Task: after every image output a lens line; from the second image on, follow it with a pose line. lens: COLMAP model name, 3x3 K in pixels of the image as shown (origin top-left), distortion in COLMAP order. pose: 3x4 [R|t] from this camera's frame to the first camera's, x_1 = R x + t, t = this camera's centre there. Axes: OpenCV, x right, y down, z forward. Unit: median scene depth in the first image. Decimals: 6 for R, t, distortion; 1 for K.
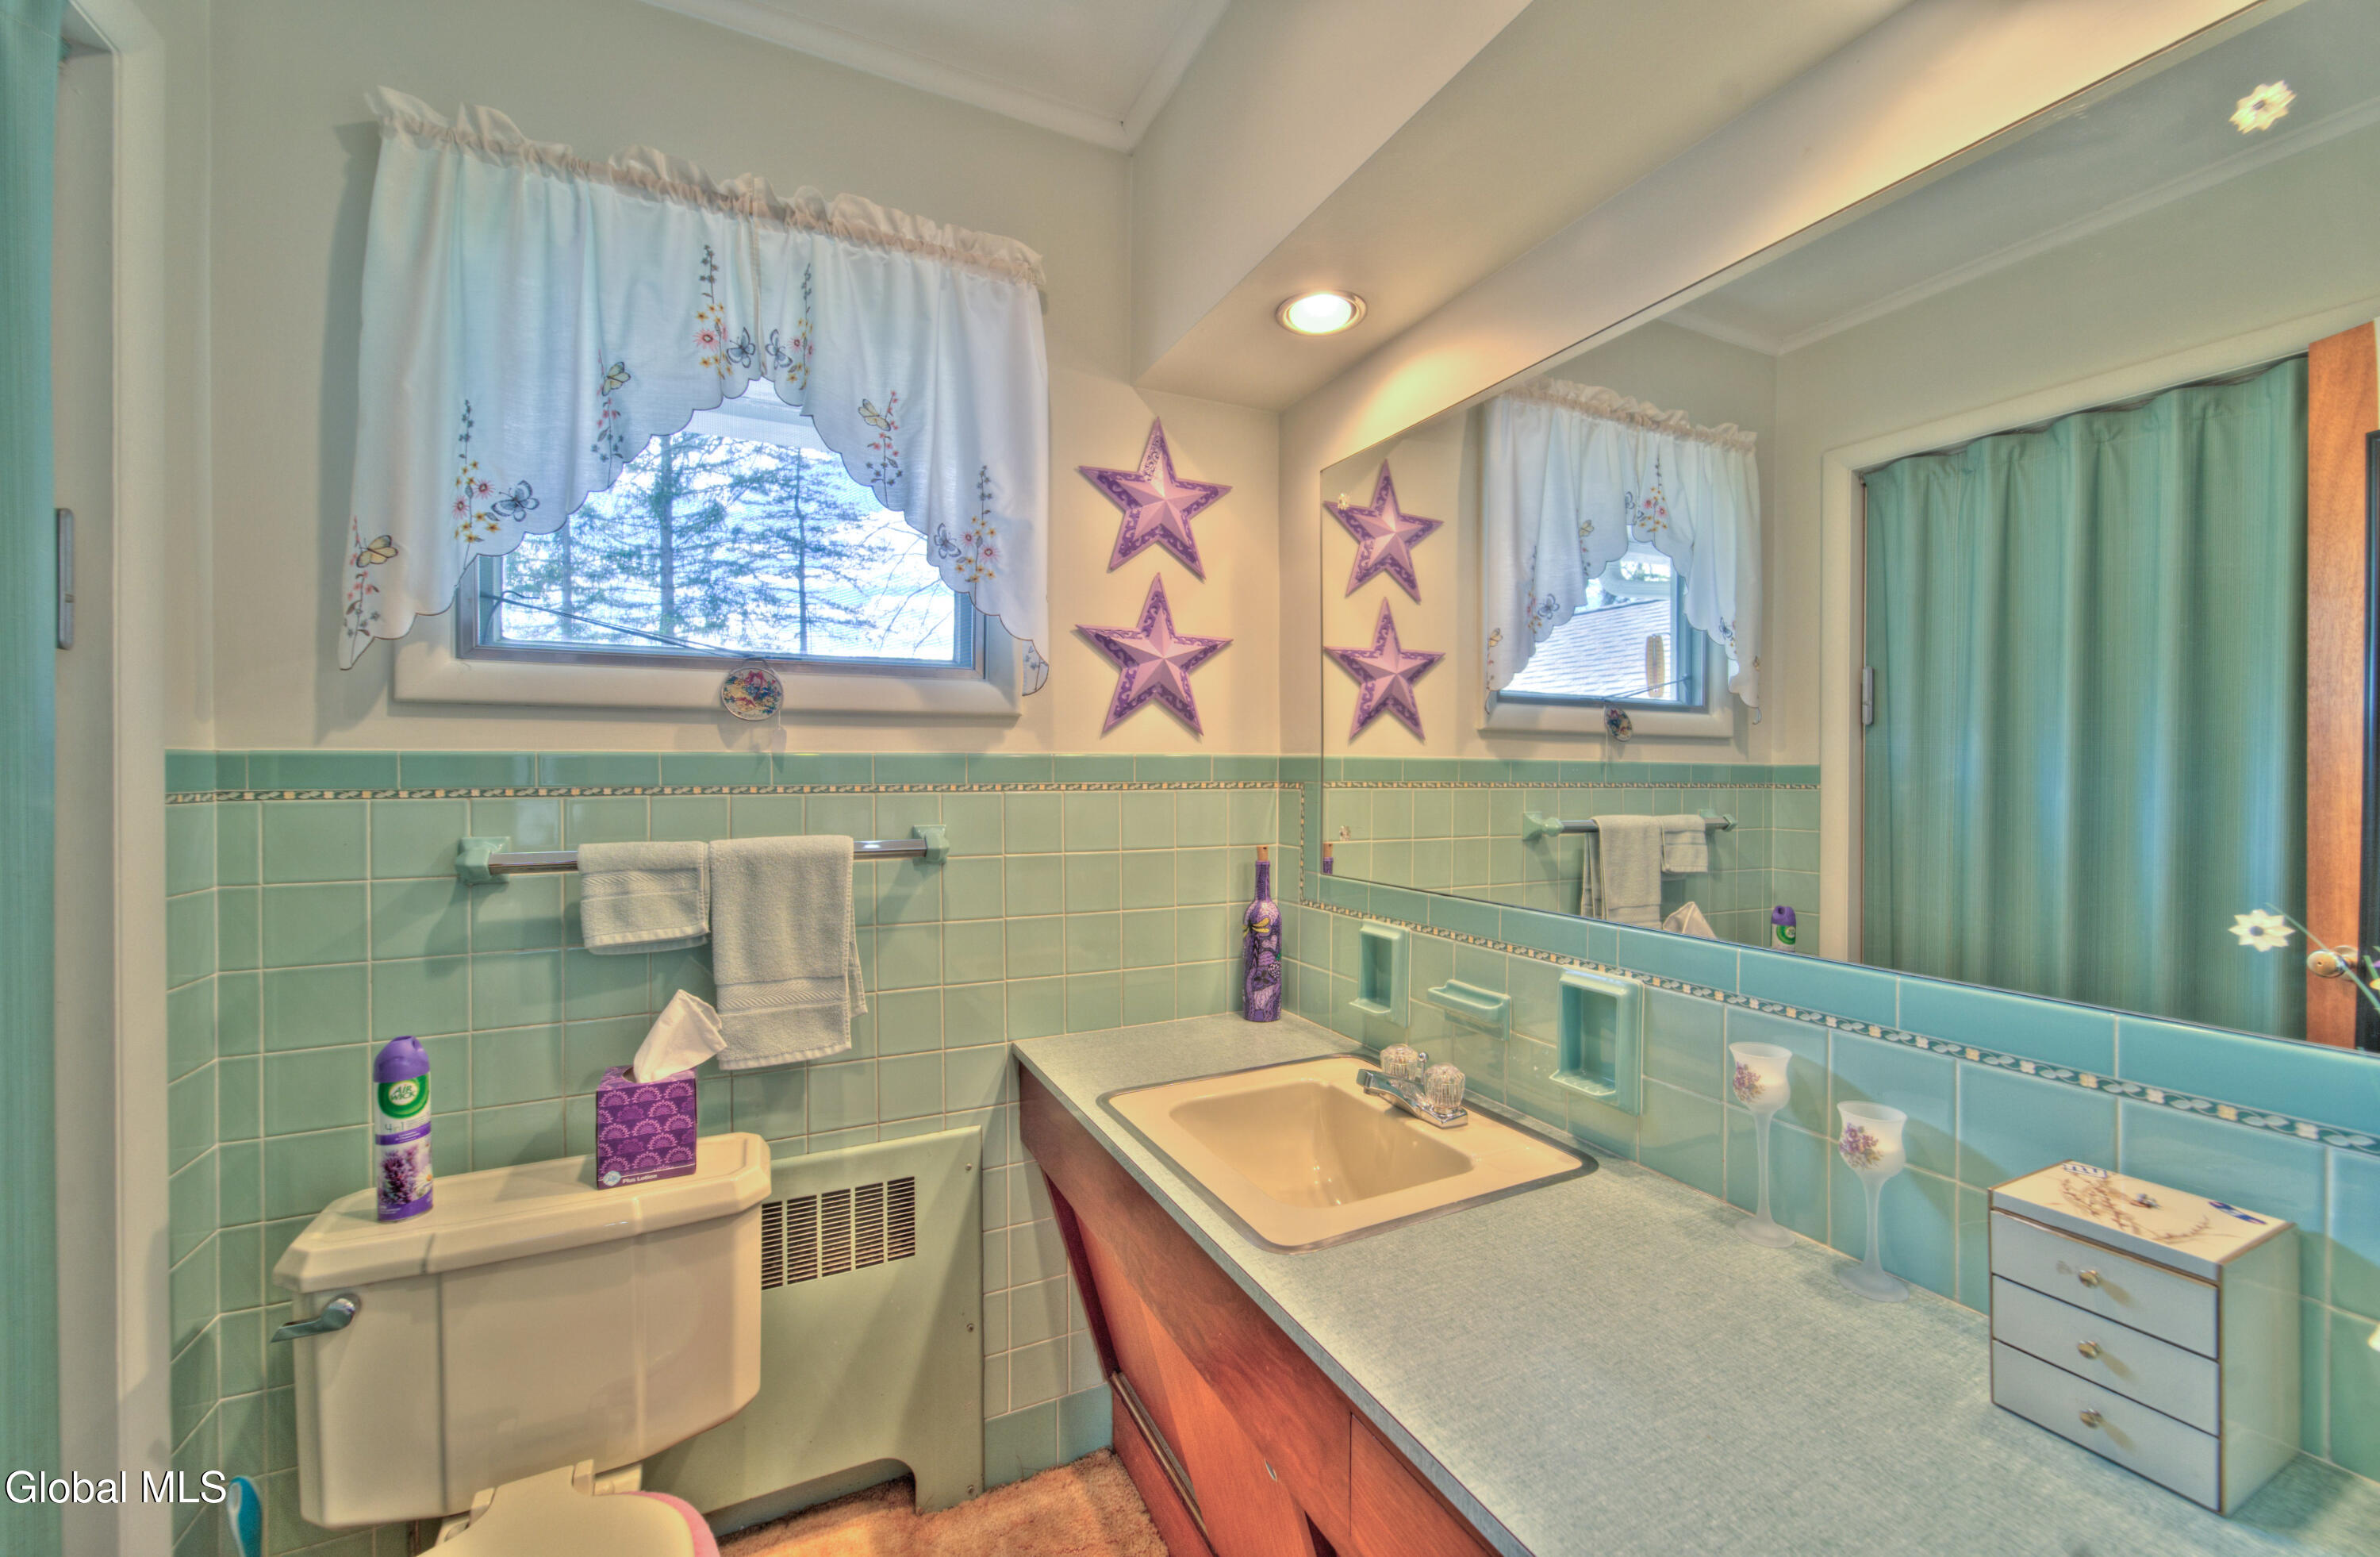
lens RADIAL K [[970.5, 0, 1171.4], [0, 970.5, 777.6], [0, 0, 1]] dist [-0.001022, -0.004229]
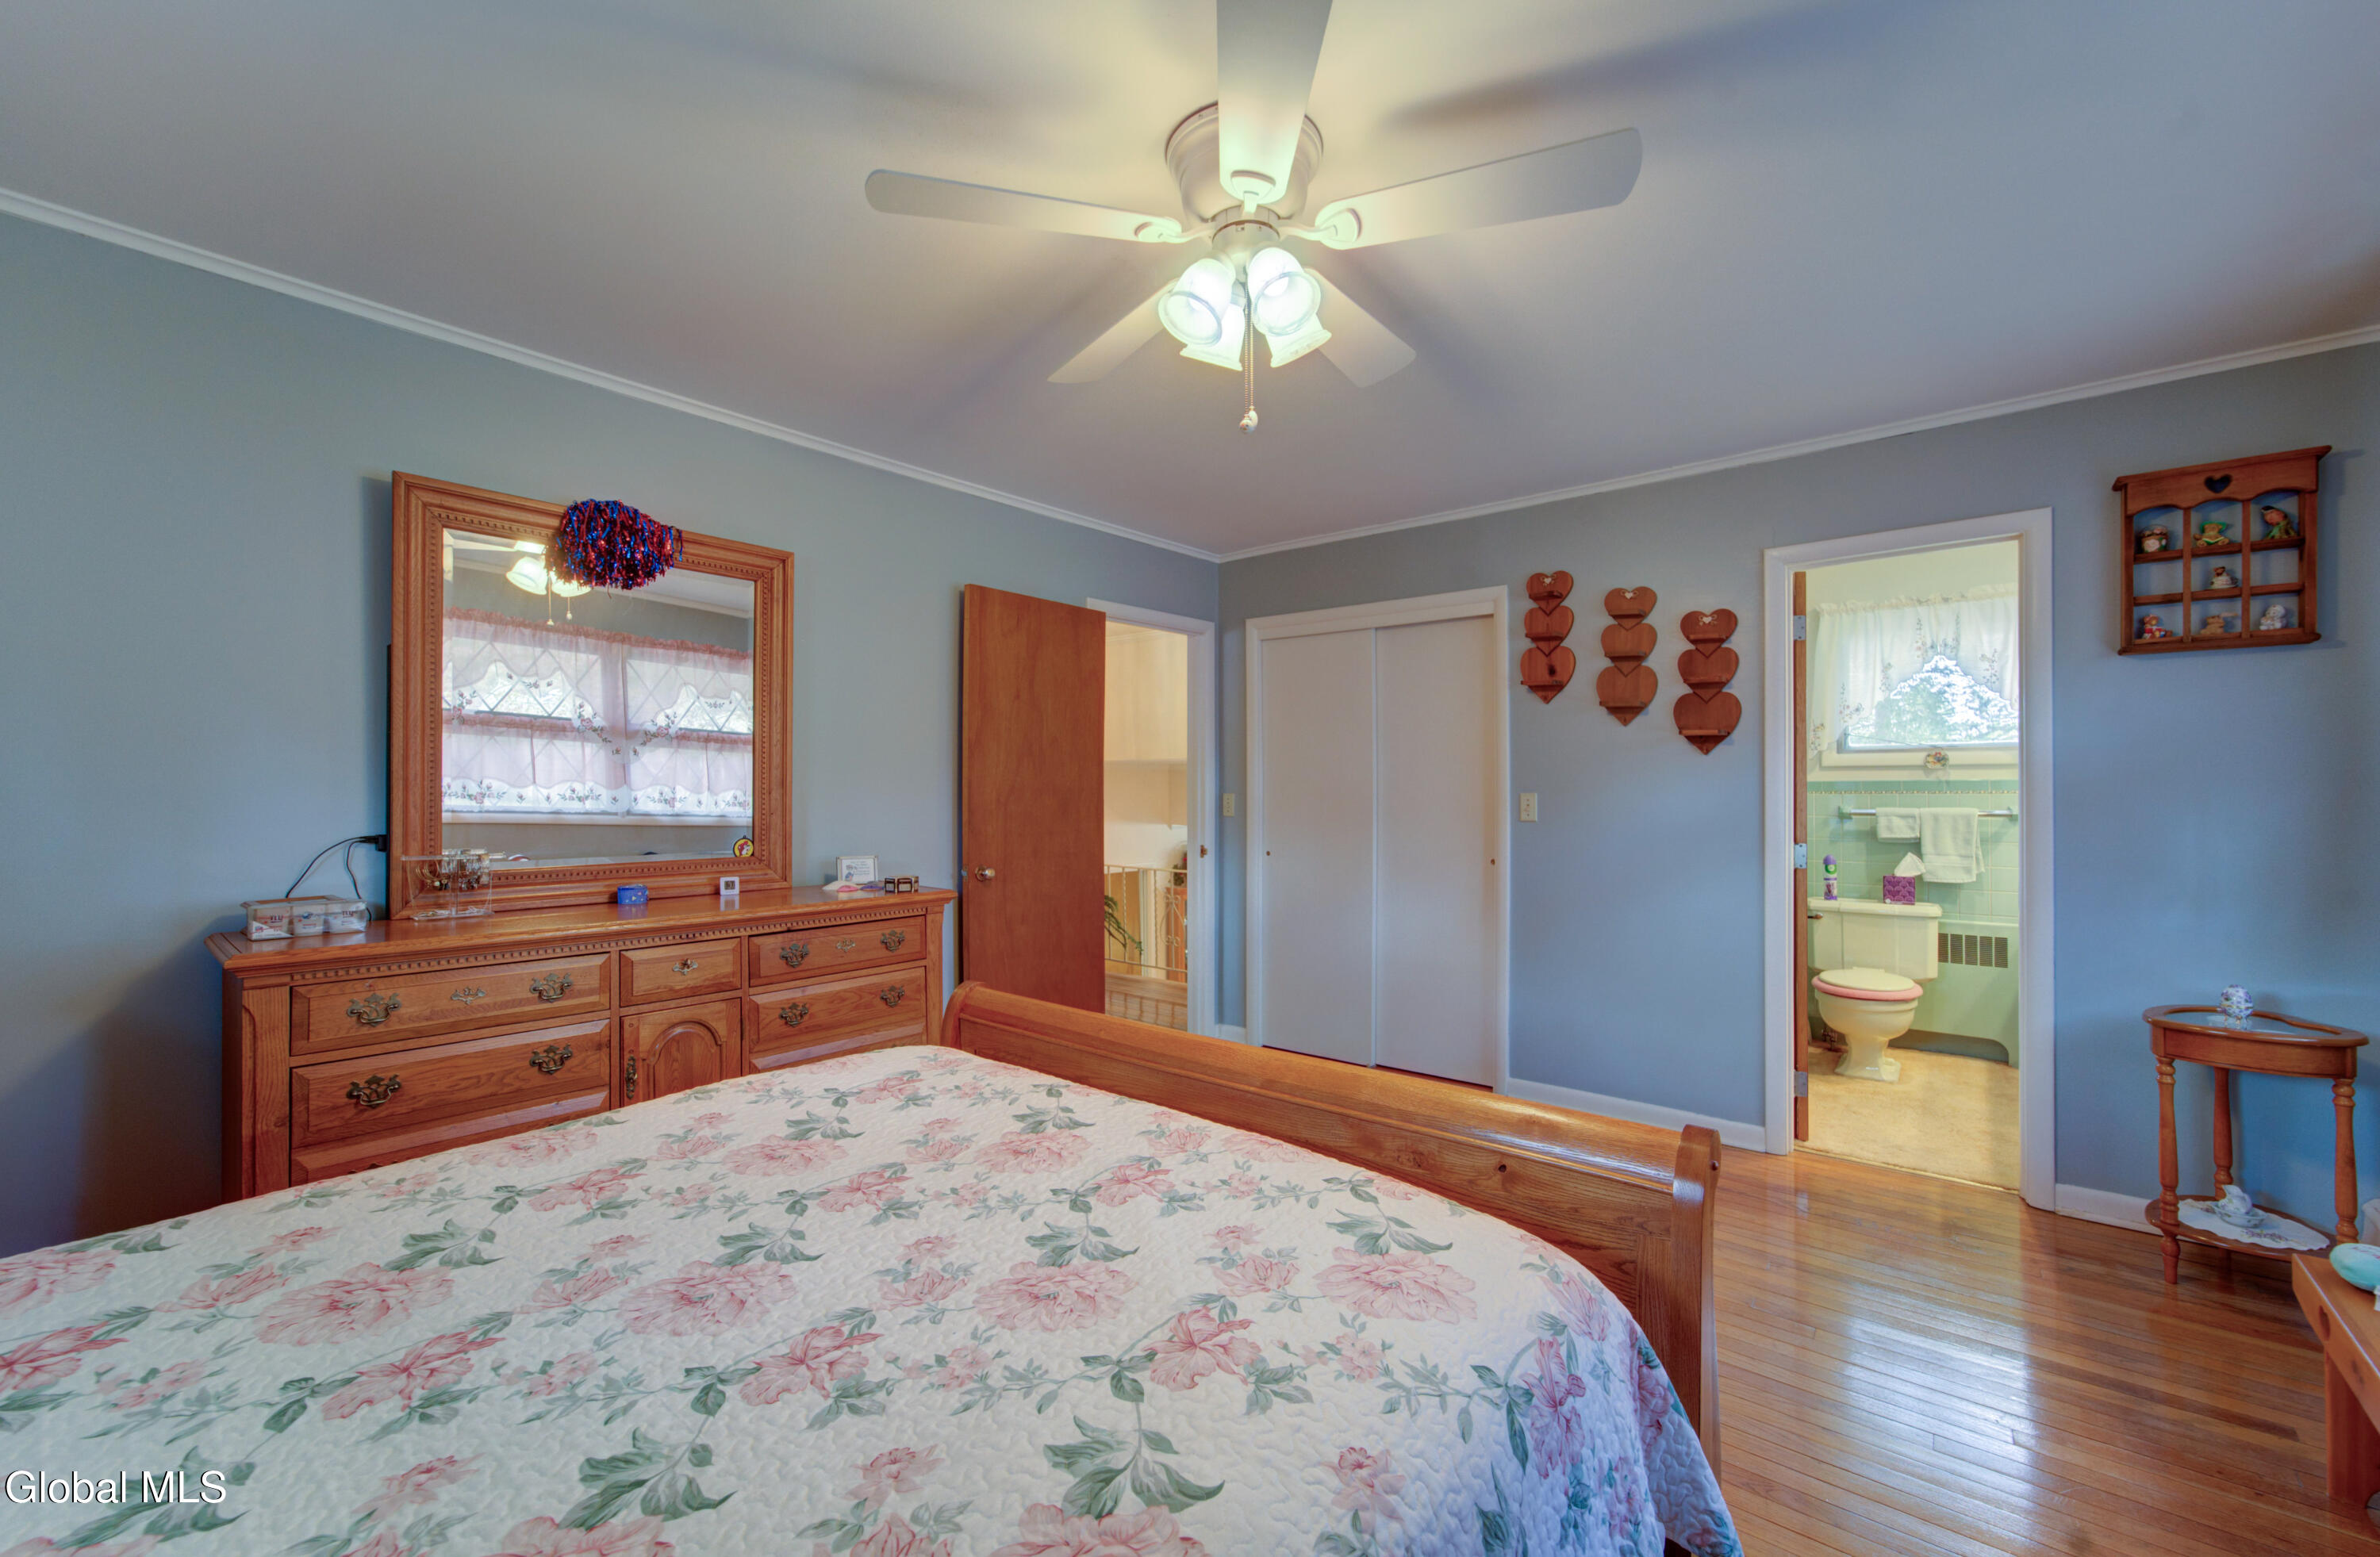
lens RADIAL K [[970.2, 0, 1167.2], [0, 970.2, 792.8], [0, 0, 1]] dist [-0.001022, -0.004229]
pose [[0.457517, -0.002724, -0.889197, 1.176256], [-0.005856, 0.999964, -0.006077, 0.048684], [0.889182, 0.007987, 0.457485, -2.557616]]
